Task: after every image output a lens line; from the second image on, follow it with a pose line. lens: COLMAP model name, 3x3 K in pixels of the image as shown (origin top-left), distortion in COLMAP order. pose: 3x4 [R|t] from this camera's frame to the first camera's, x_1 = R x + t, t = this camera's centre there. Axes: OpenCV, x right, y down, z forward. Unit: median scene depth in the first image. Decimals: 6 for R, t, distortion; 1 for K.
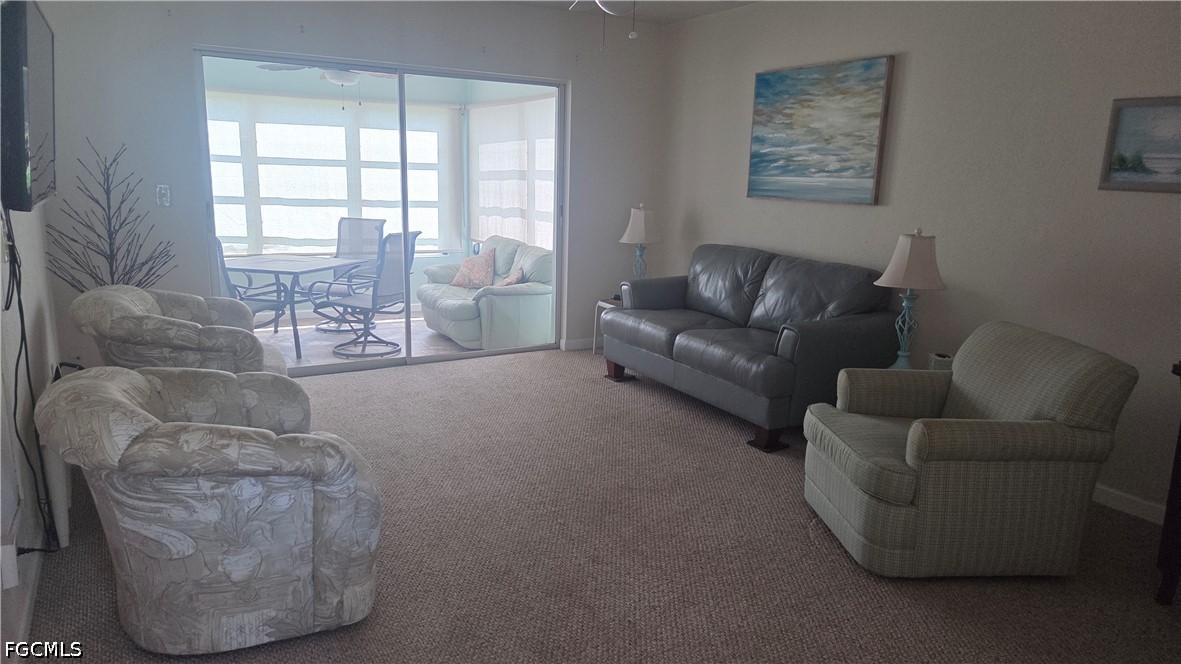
lens RADIAL K [[789.9, 0, 612.6], [0, 789.9, 335.9], [0, 0, 1]] dist [0.056435, -0.049325]
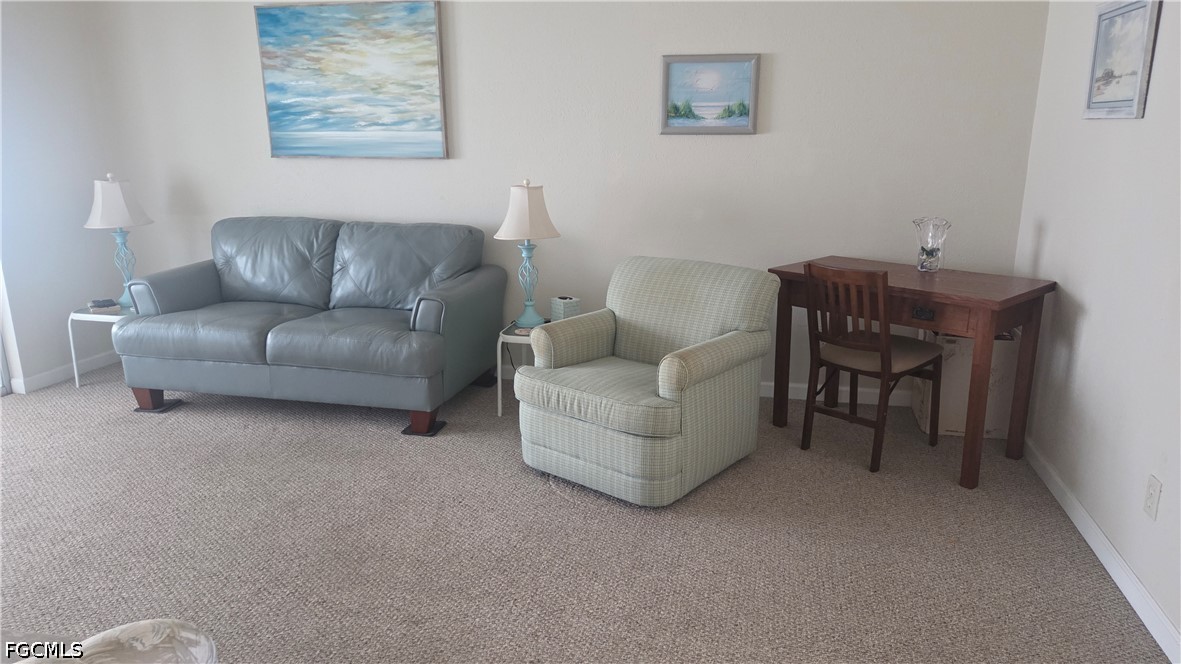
lens RADIAL K [[789.9, 0, 572.2], [0, 789.9, 343.7], [0, 0, 1]] dist [0.056435, -0.049325]
pose [[0.691267, -0.216330, 0.689457, -0.267689], [0.172320, 0.975959, 0.133453, -0.045813], [-0.701752, 0.026555, 0.711926, 0.204614]]
